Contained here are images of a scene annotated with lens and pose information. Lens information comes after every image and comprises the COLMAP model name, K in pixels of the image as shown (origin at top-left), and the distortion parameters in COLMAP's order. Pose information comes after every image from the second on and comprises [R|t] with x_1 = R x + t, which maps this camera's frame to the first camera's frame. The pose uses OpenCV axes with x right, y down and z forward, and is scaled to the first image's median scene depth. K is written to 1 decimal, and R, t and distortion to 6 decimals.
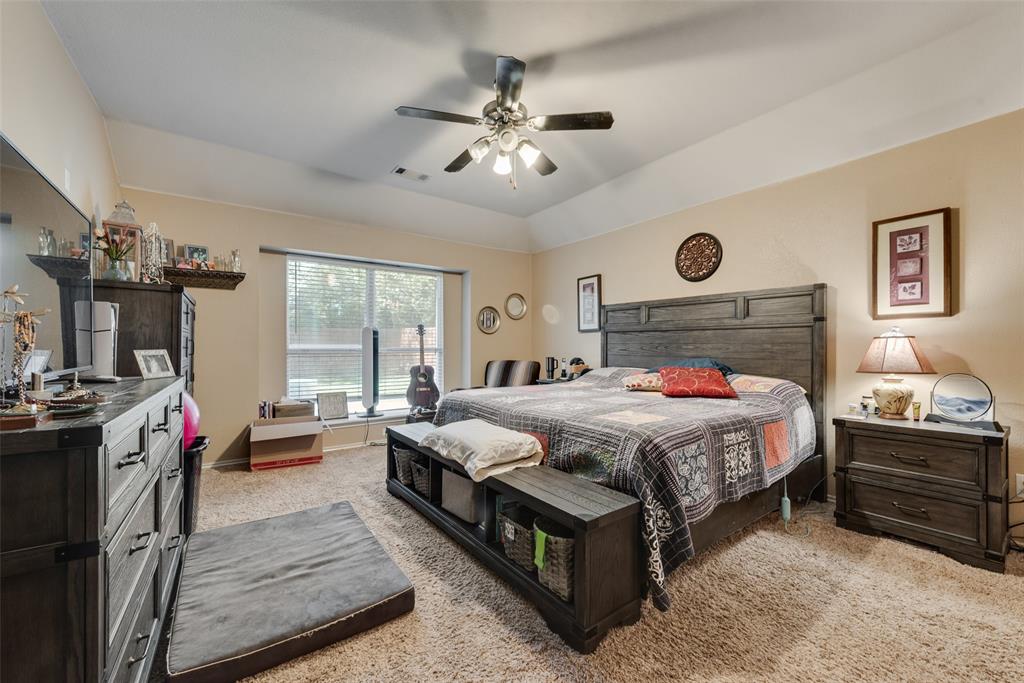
lens RADIAL K [[398.9, 0, 506.1], [0, 398.9, 345.8], [0, 0, 1]] dist [0.010076, -0.003649]
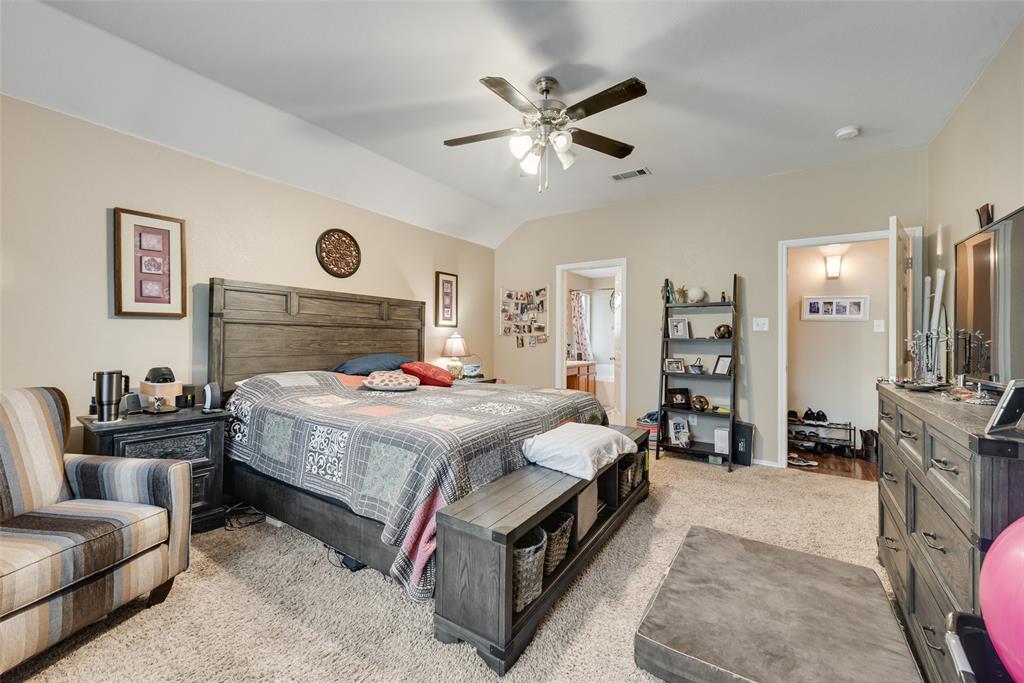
lens RADIAL K [[398.9, 0, 506.1], [0, 398.9, 337.6], [0, 0, 1]] dist [0.010076, -0.003649]
pose [[-0.340174, -0.003400, 0.940356, -0.612062], [-0.006321, 0.999979, 0.001328, -0.016920], [-0.940341, -0.005492, -0.340189, 0.974010]]
